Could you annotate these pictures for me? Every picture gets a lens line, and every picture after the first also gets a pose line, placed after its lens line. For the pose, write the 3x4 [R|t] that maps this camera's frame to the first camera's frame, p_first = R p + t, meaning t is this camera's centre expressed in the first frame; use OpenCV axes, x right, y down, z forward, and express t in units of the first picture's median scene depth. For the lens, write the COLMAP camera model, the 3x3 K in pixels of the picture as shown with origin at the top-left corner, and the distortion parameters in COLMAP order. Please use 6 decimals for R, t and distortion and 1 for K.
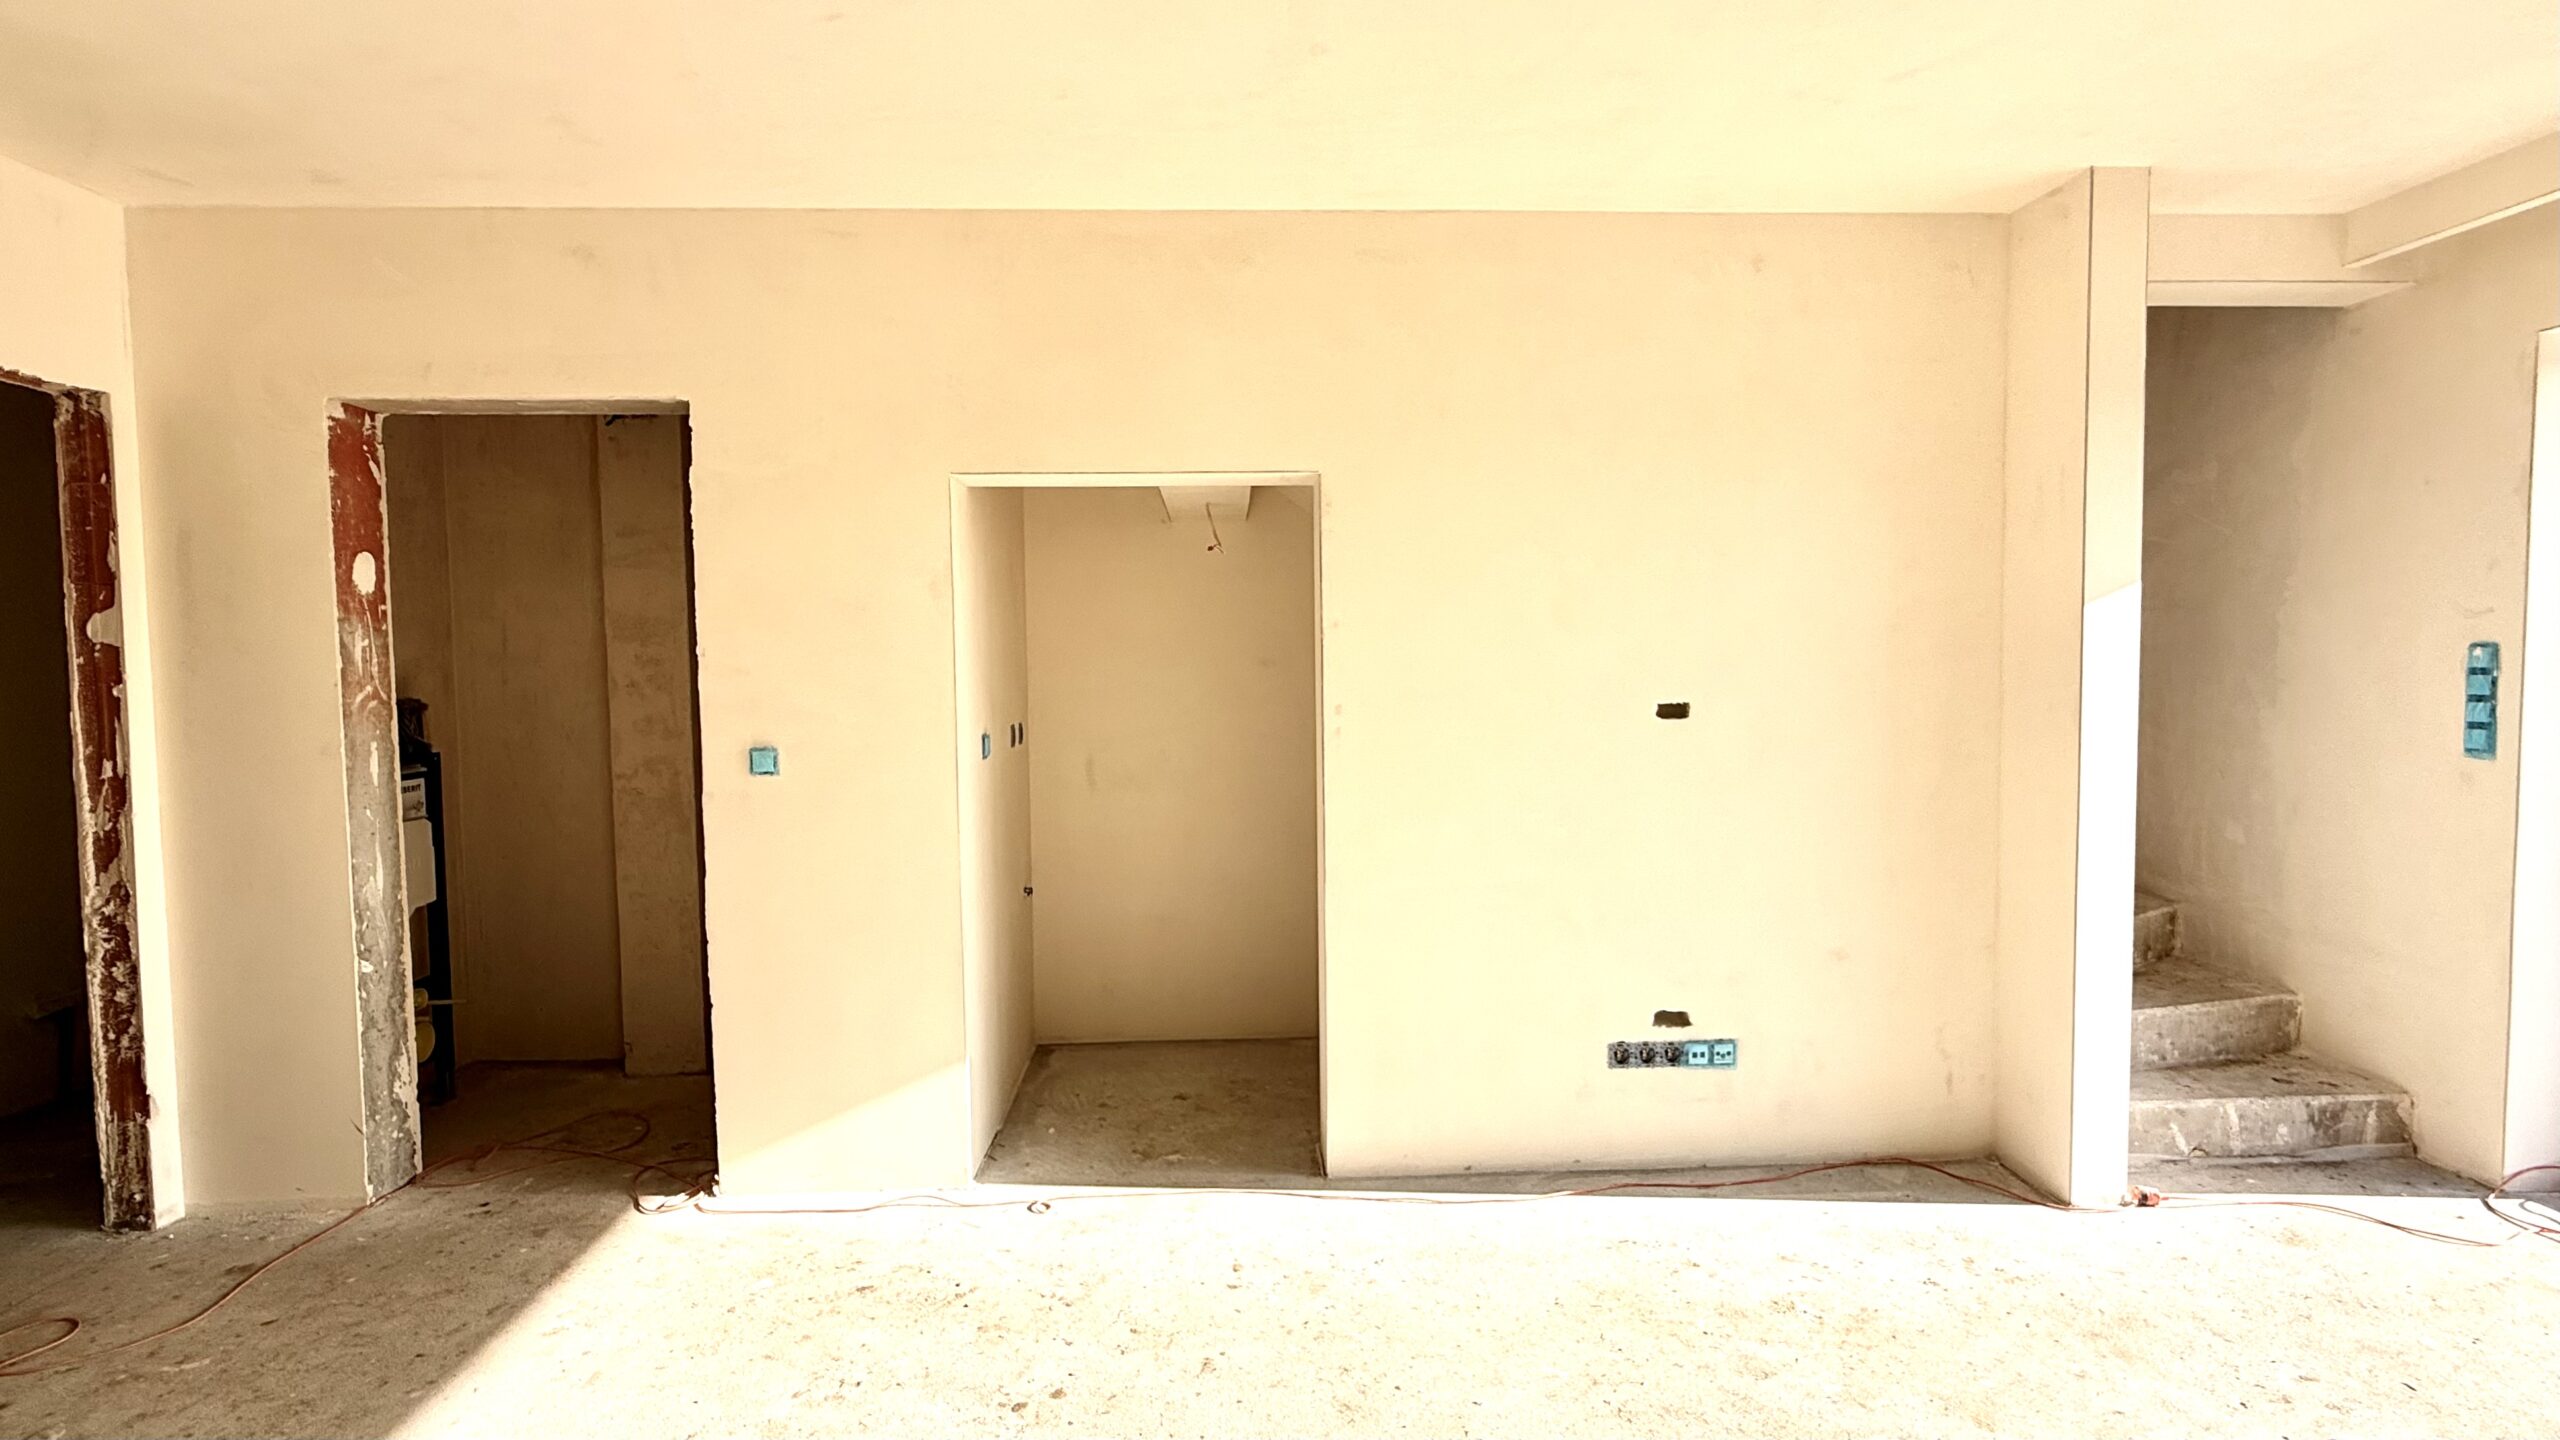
lens RADIAL K [[1173.7, 0, 1280.0], [0, 1173.7, 720.0], [0, 0, 1]] dist [0.000658, -0.000051]
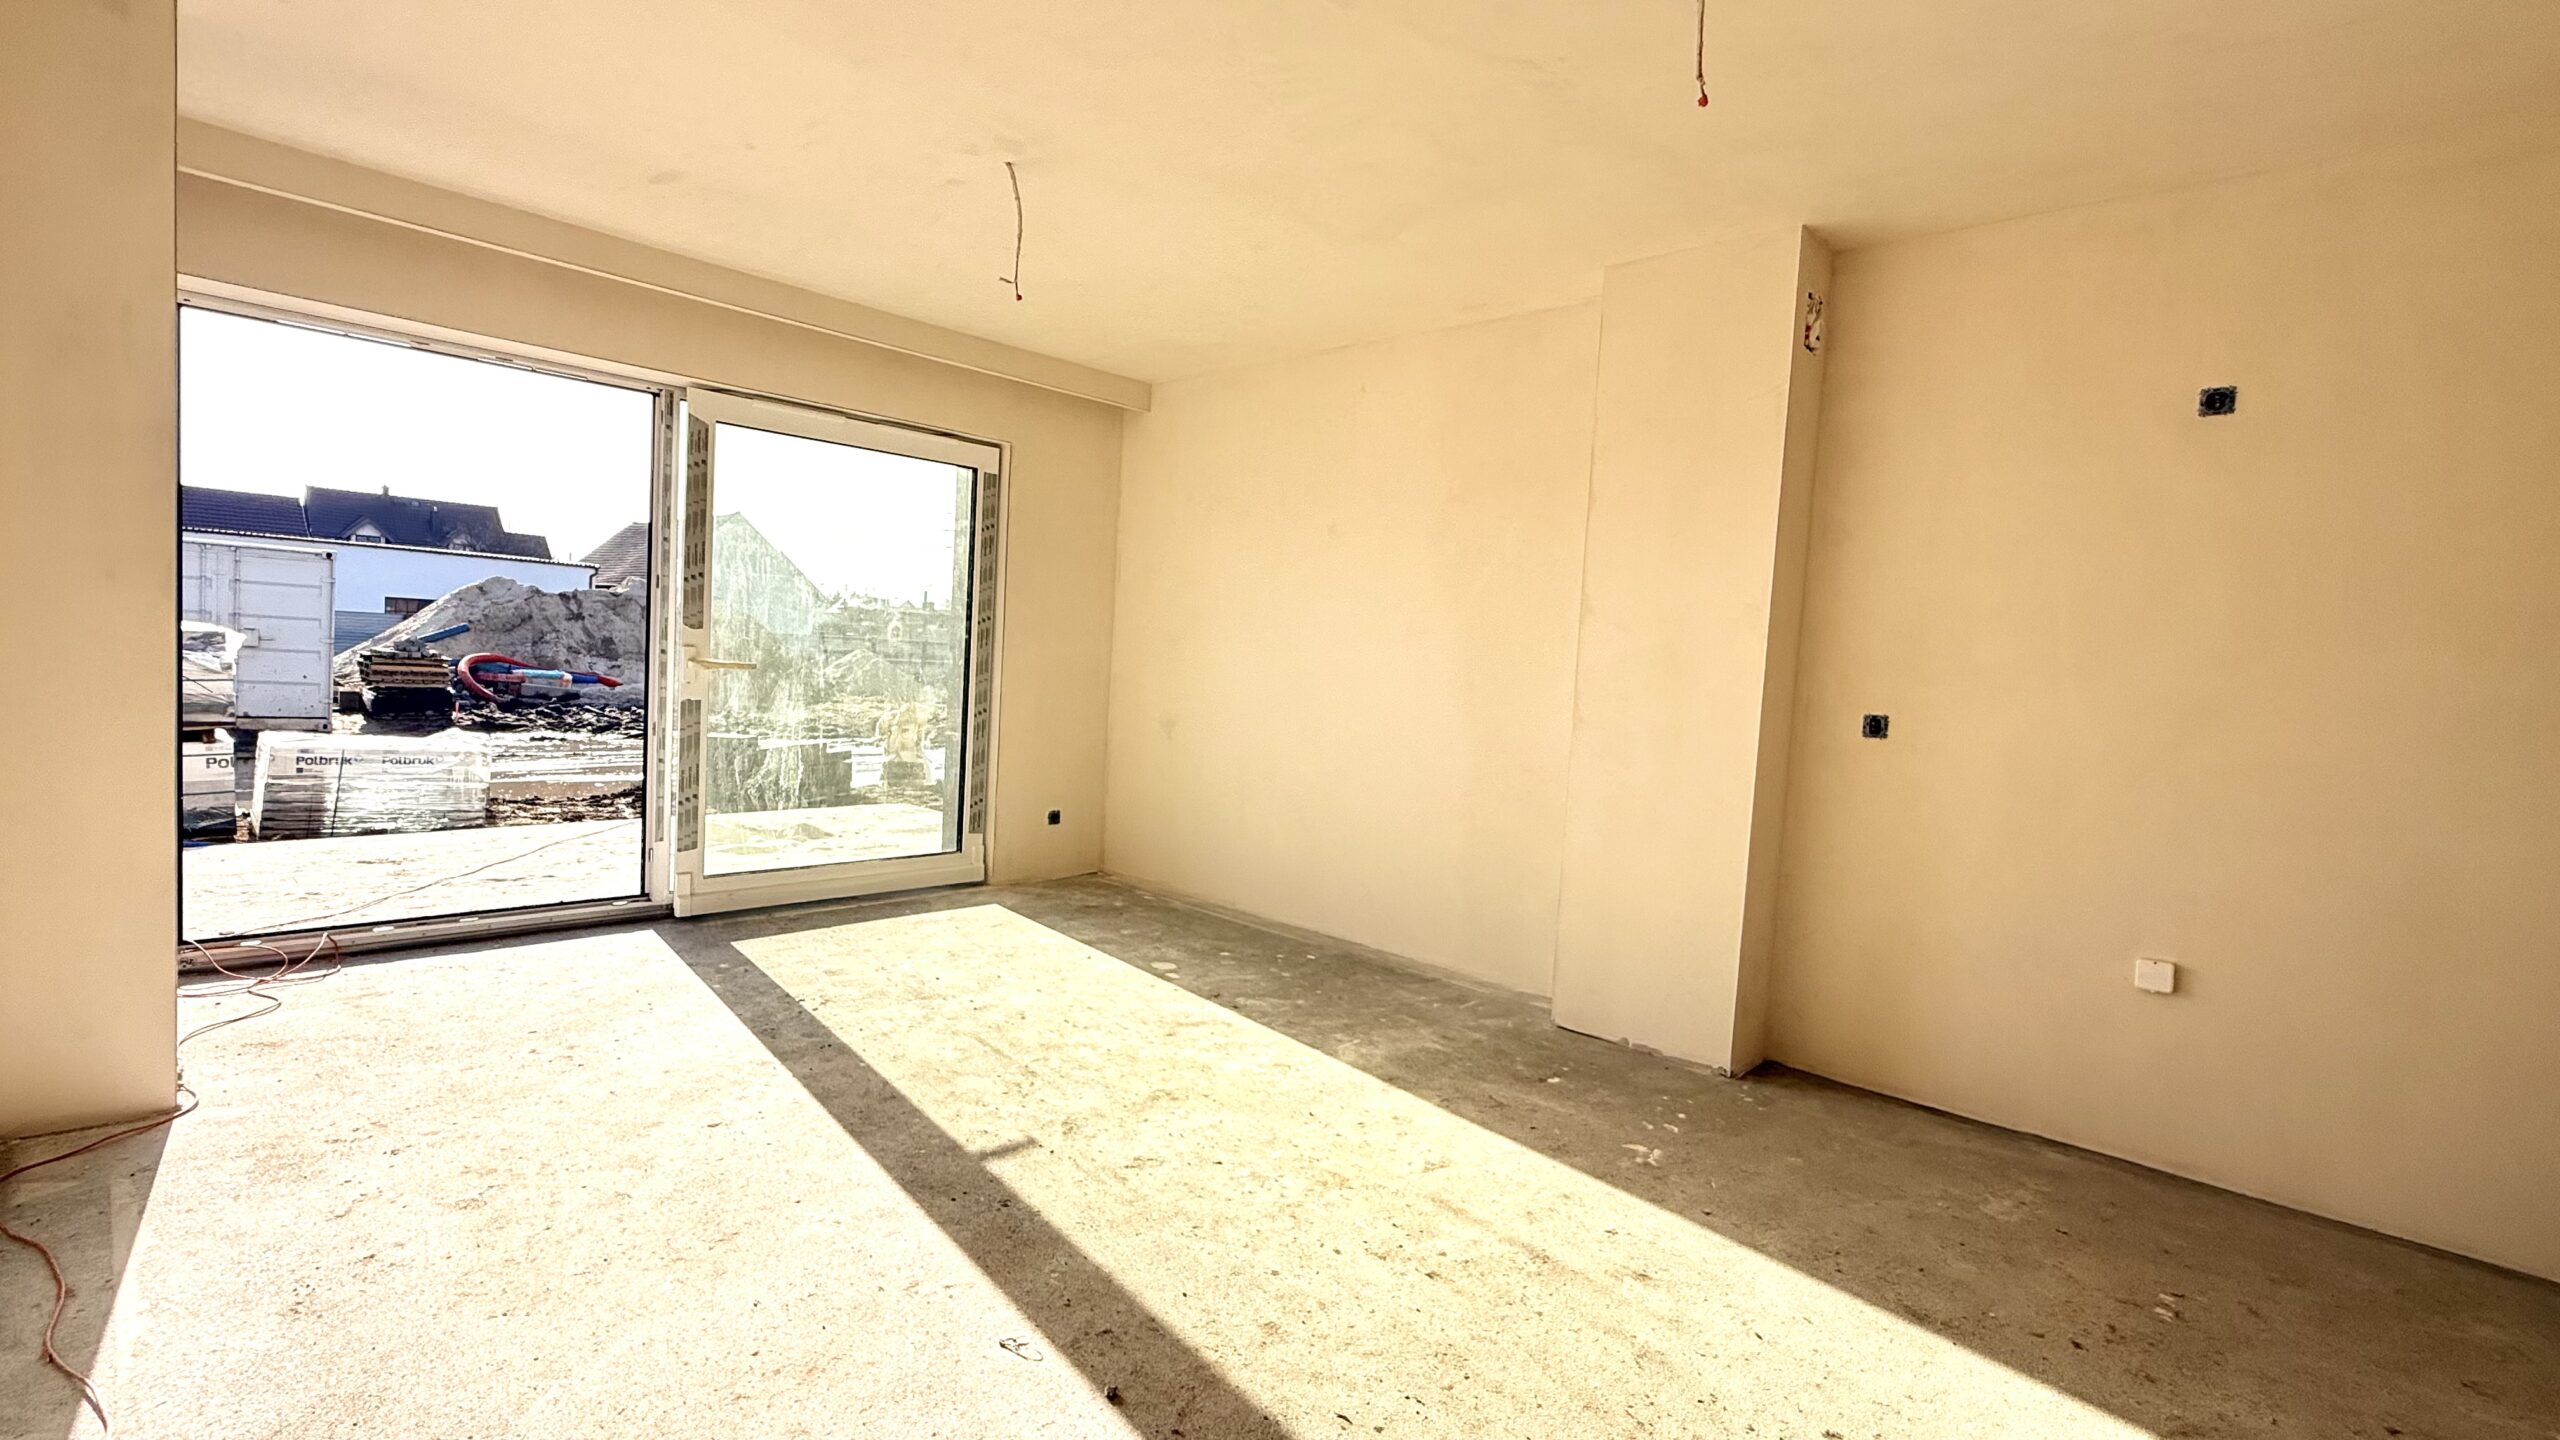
lens RADIAL K [[1130.3, 0, 1280.0], [0, 1130.3, 720.0], [0, 0, 1]] dist [-0.000637, -0.000232]
pose [[-0.692354, -0.069911, 0.718163, -0.532710], [-0.012900, 0.996335, 0.084554, 0.014608], [-0.721442, 0.049277, -0.690719, 0.913209]]
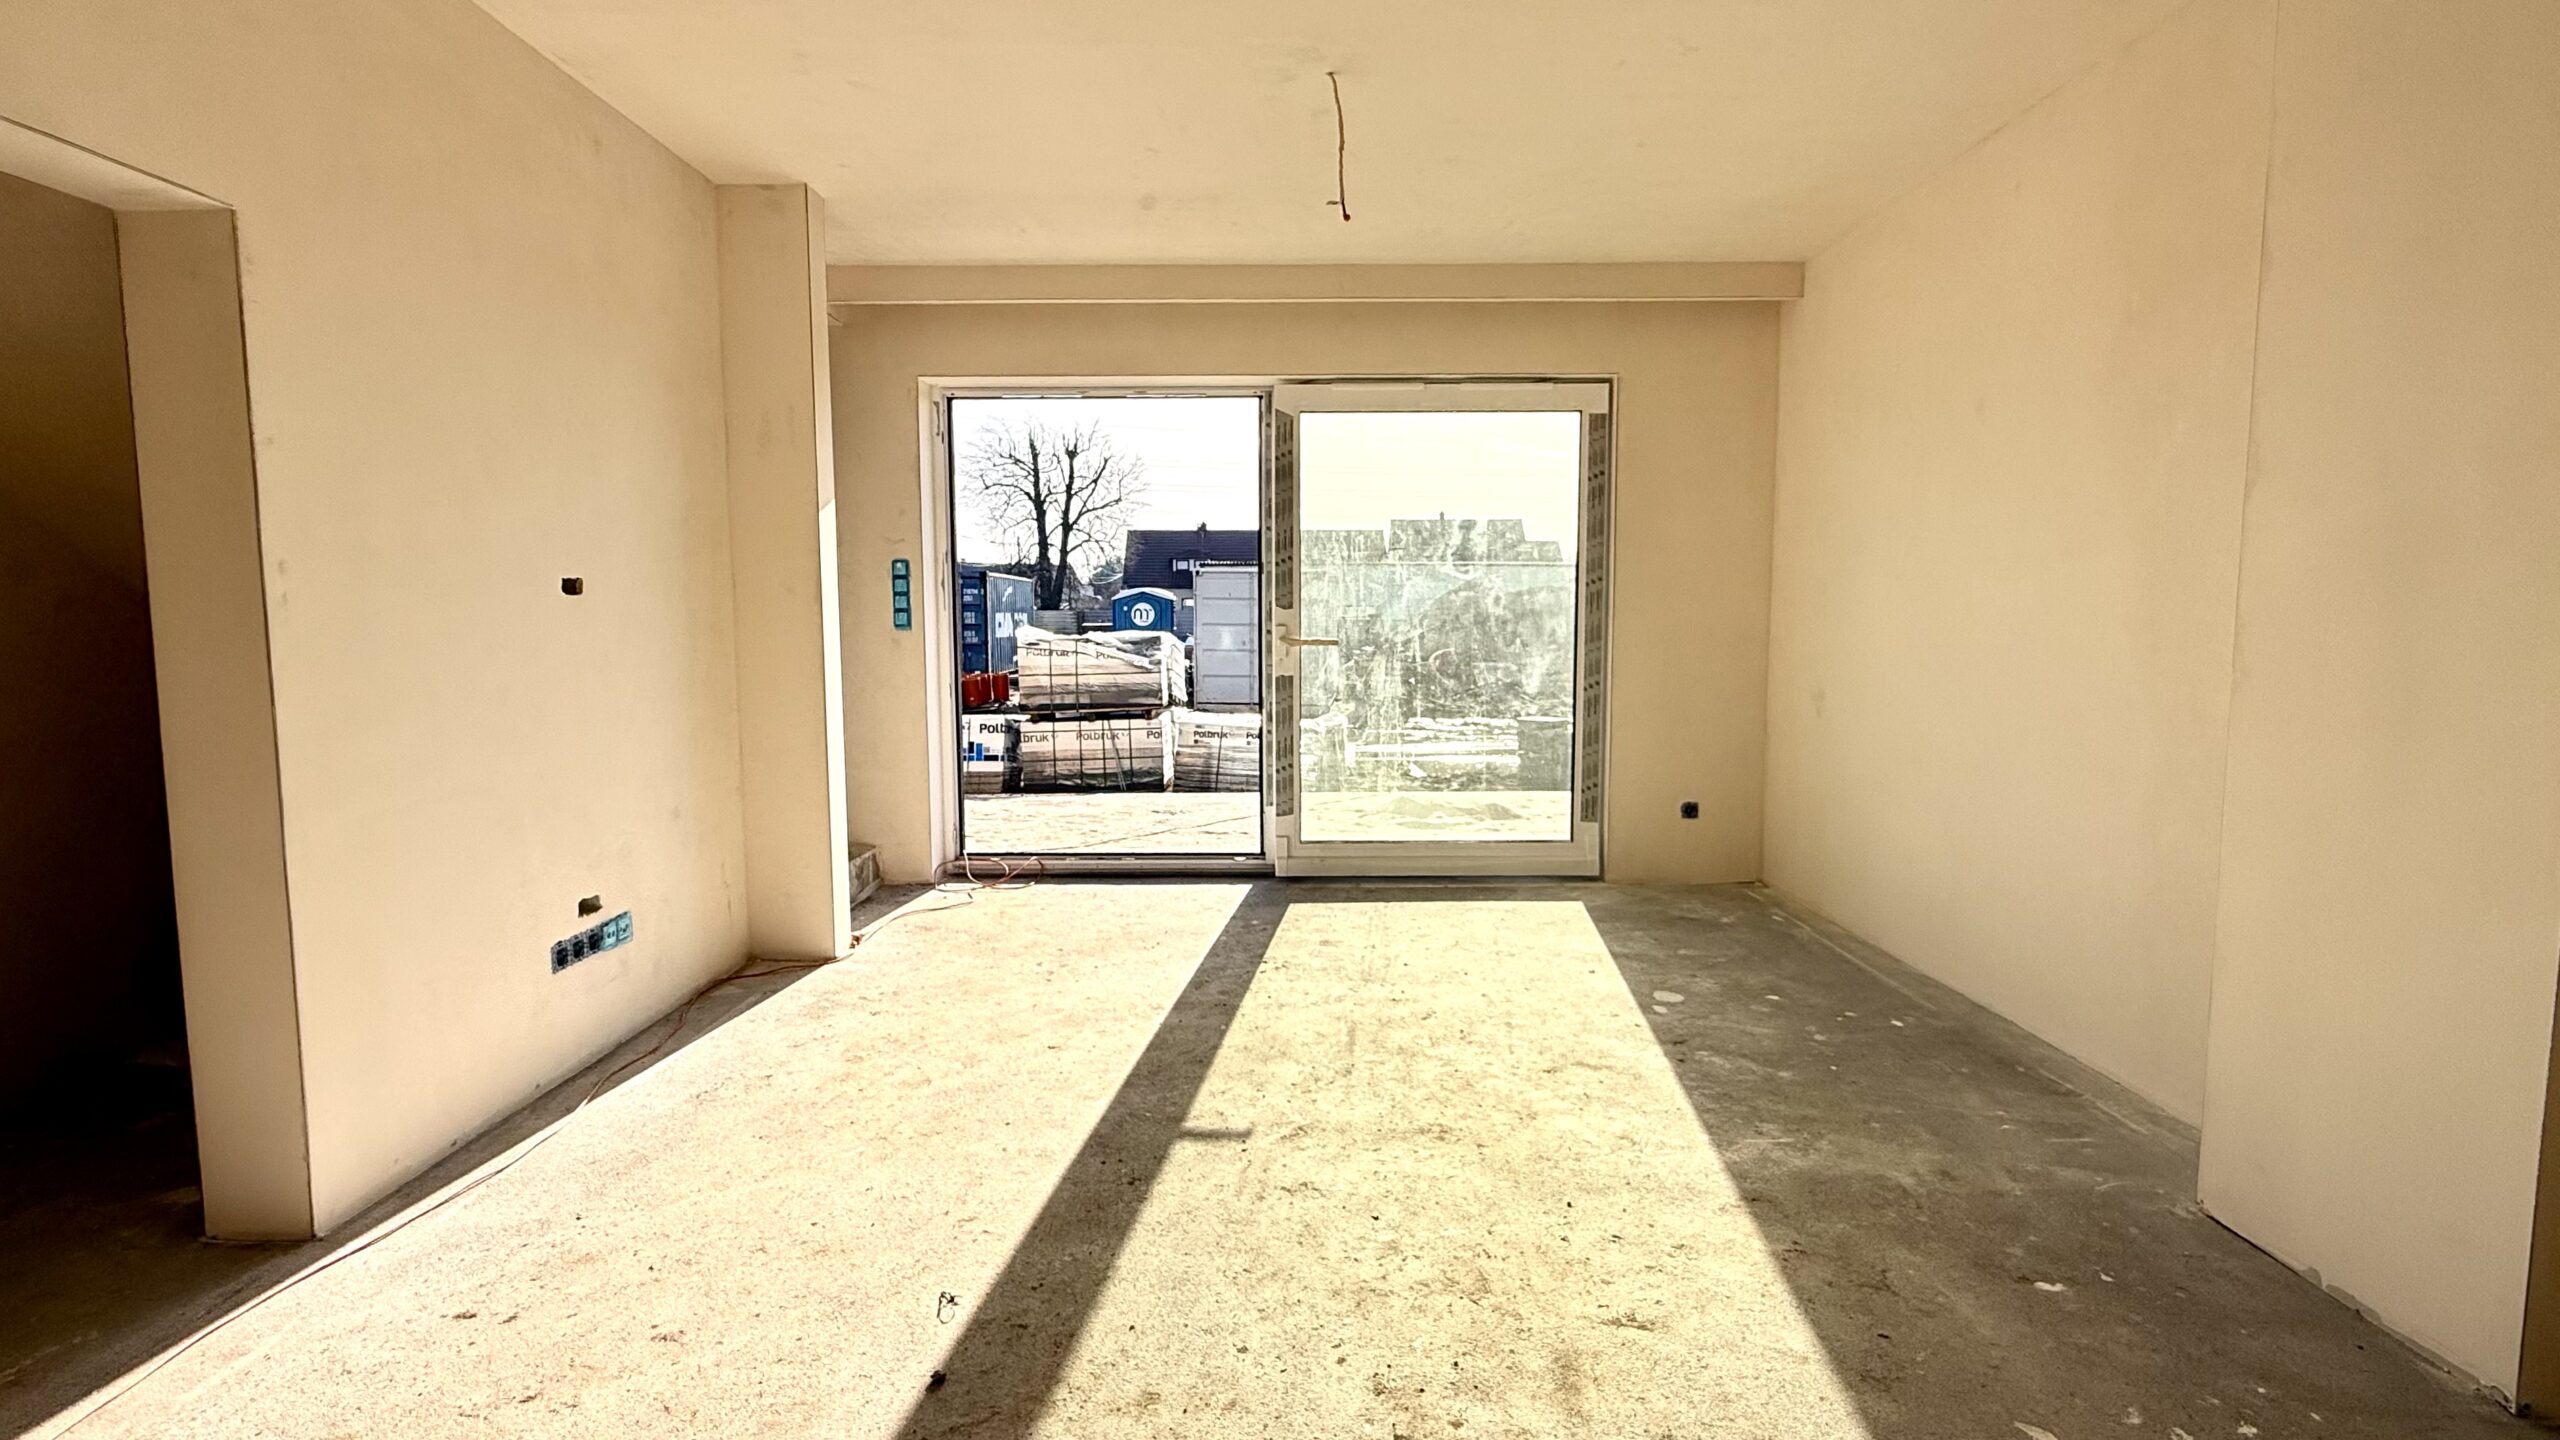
lens RADIAL K [[1207.0, 0, 1280.0], [0, 1207.0, 720.0], [0, 0, 1]] dist [0.000803, 0.000159]
pose [[0.050274, -0.077166, 0.995750, -0.629661], [0.052766, 0.995823, 0.074508, 0.058013], [-0.997341, 0.048796, 0.054136, 0.373895]]
